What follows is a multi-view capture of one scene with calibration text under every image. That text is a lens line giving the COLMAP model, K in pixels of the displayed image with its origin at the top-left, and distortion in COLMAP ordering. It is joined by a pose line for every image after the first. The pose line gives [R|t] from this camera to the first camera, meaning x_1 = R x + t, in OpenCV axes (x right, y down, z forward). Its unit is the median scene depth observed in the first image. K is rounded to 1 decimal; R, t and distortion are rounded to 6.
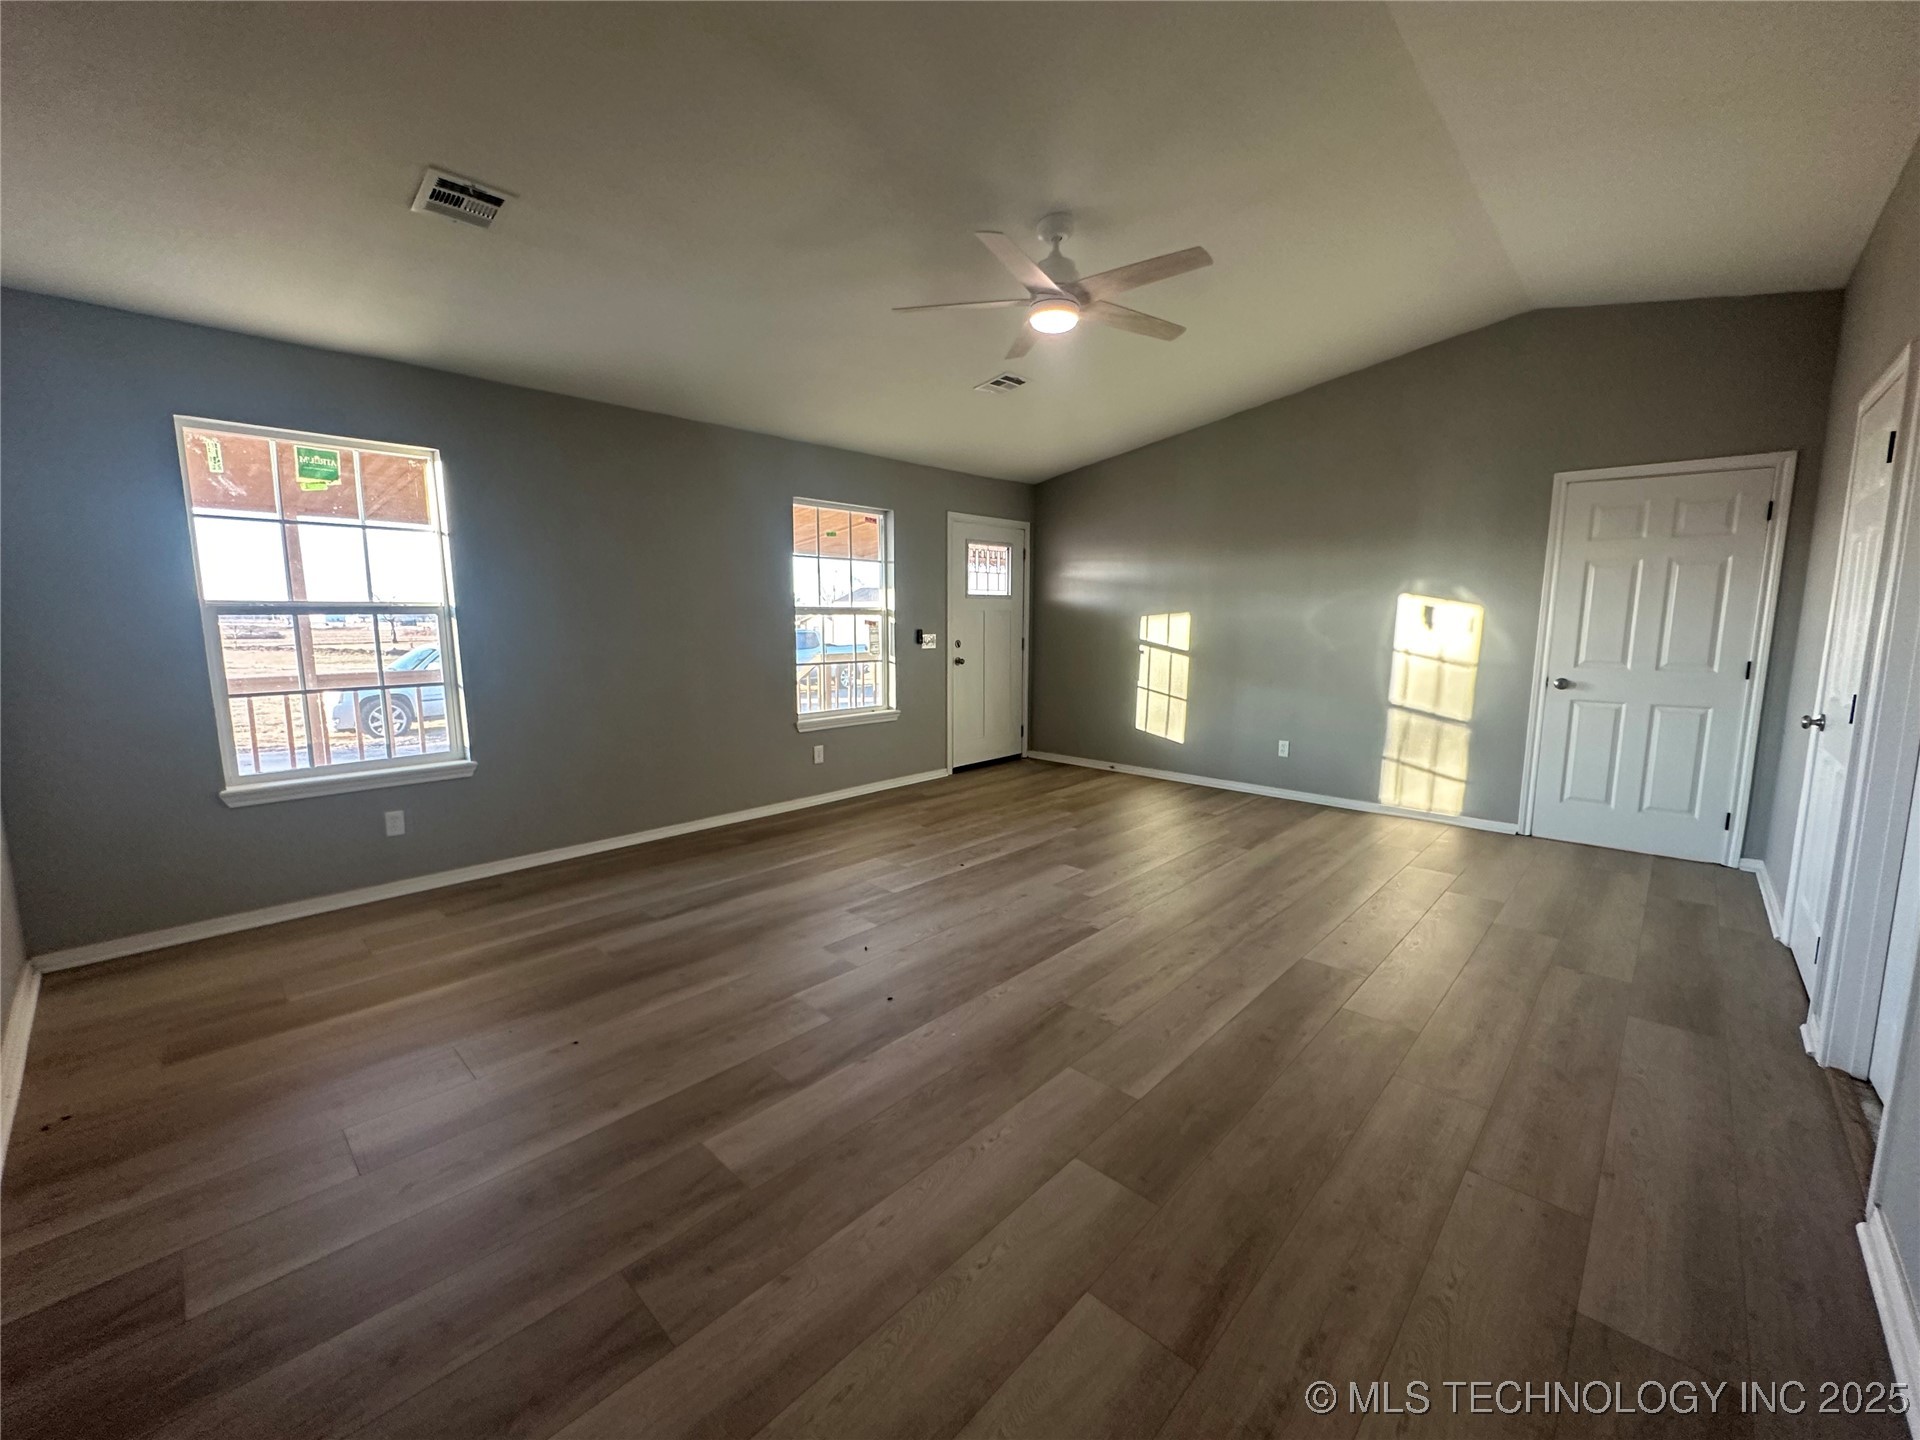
lens RADIAL K [[770.3, 0, 960.0], [0, 770.3, 720.0], [0, 0, 1]] dist [-0.003840, -0.000229]
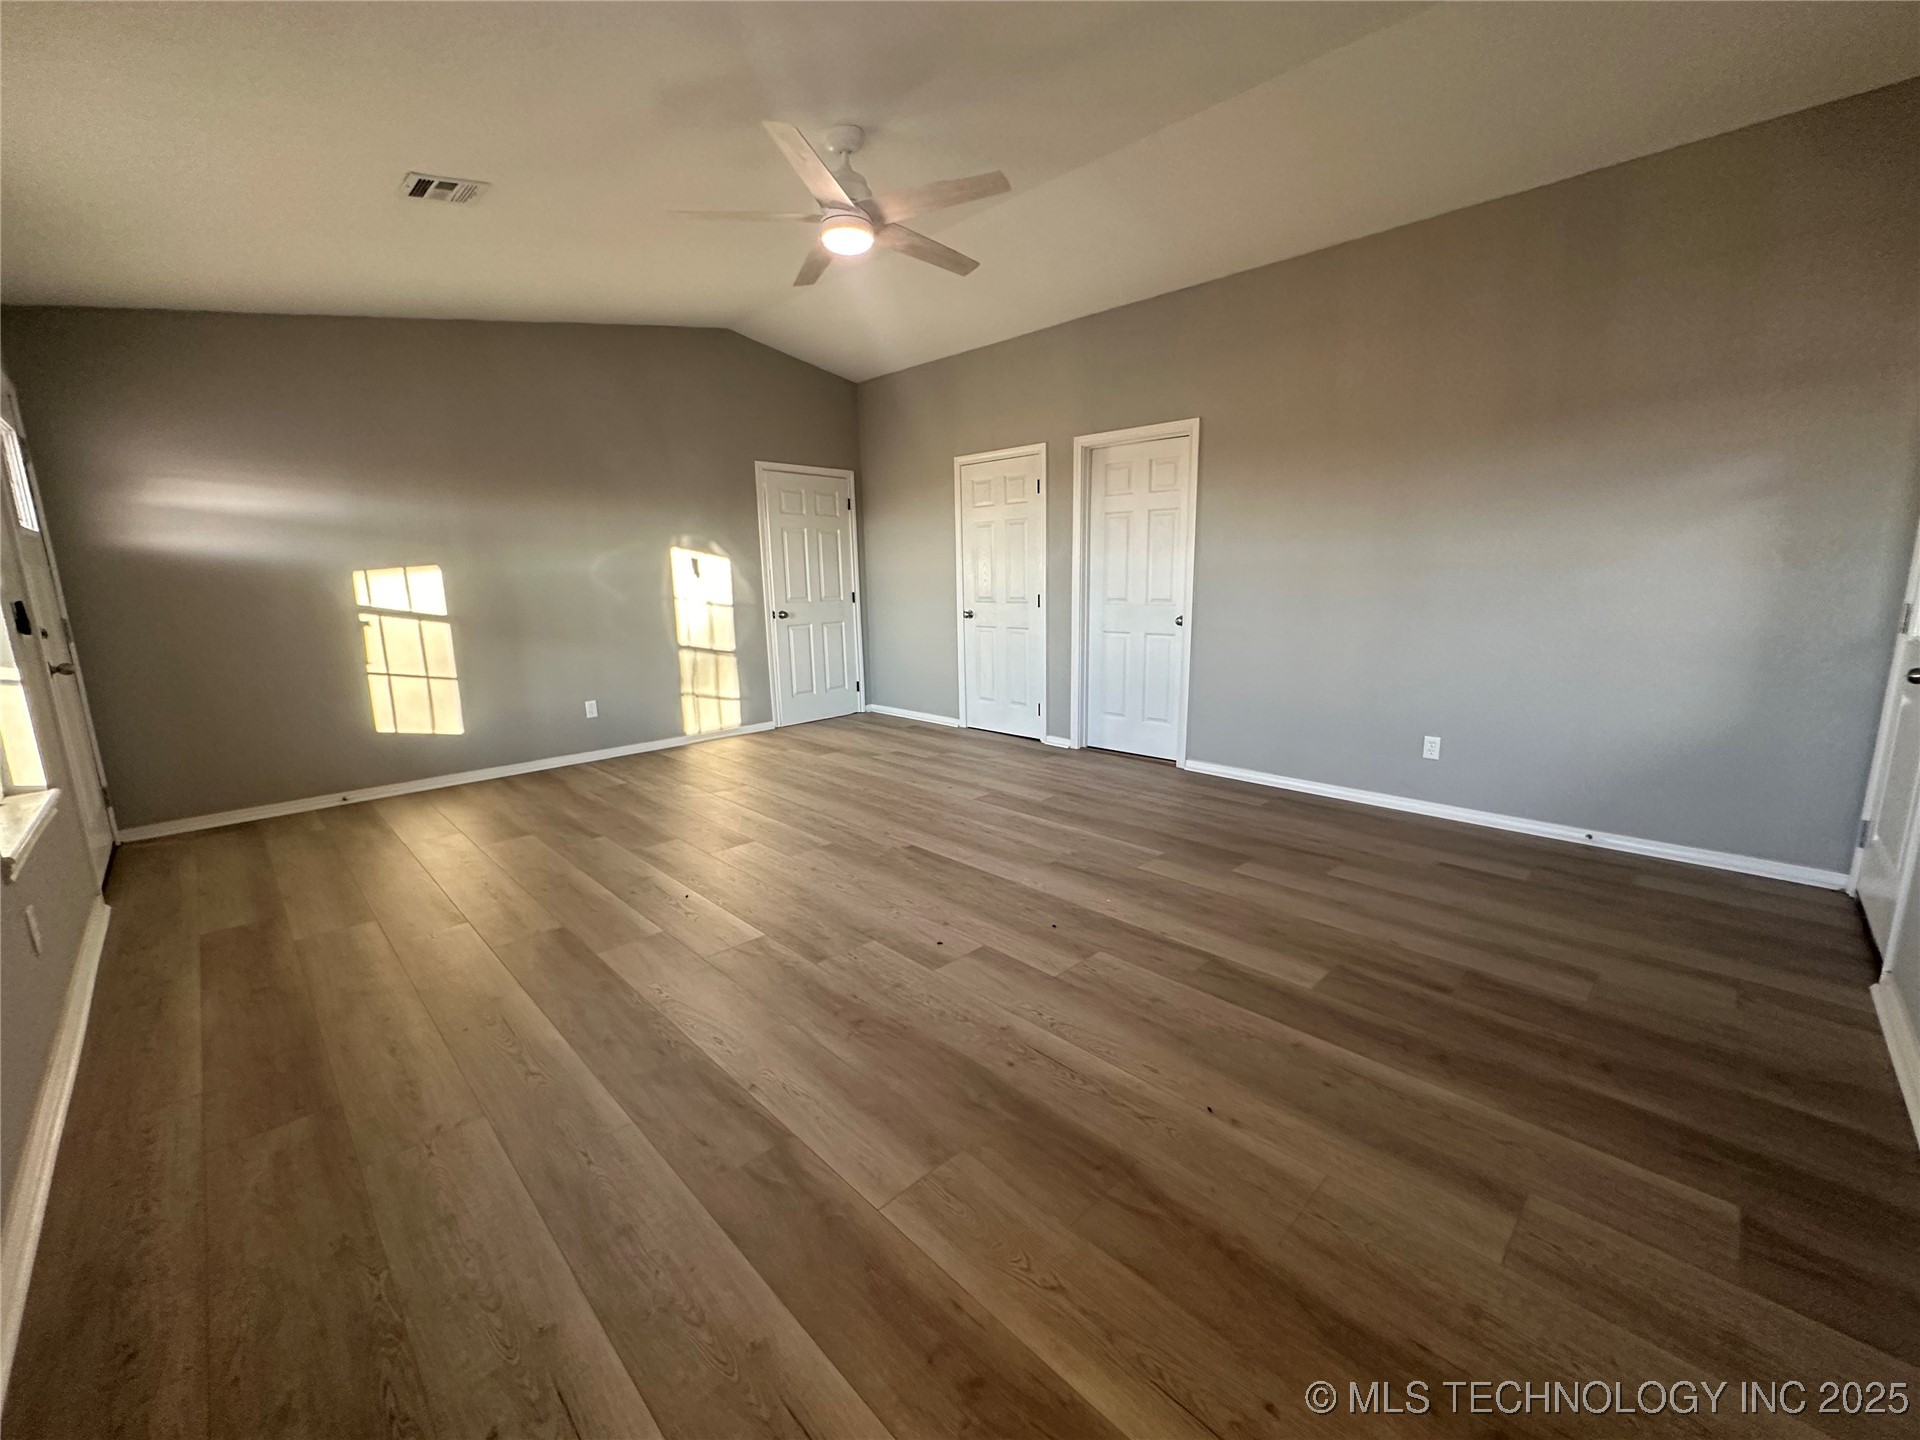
lens RADIAL K [[770.3, 0, 960.0], [0, 770.3, 720.0], [0, 0, 1]] dist [-0.003840, -0.000229]
pose [[0.038622, -0.191536, 0.980725, -0.590752], [0.154133, 0.970854, 0.183538, -0.063581], [-0.987295, 0.144073, 0.067018, 0.571546]]
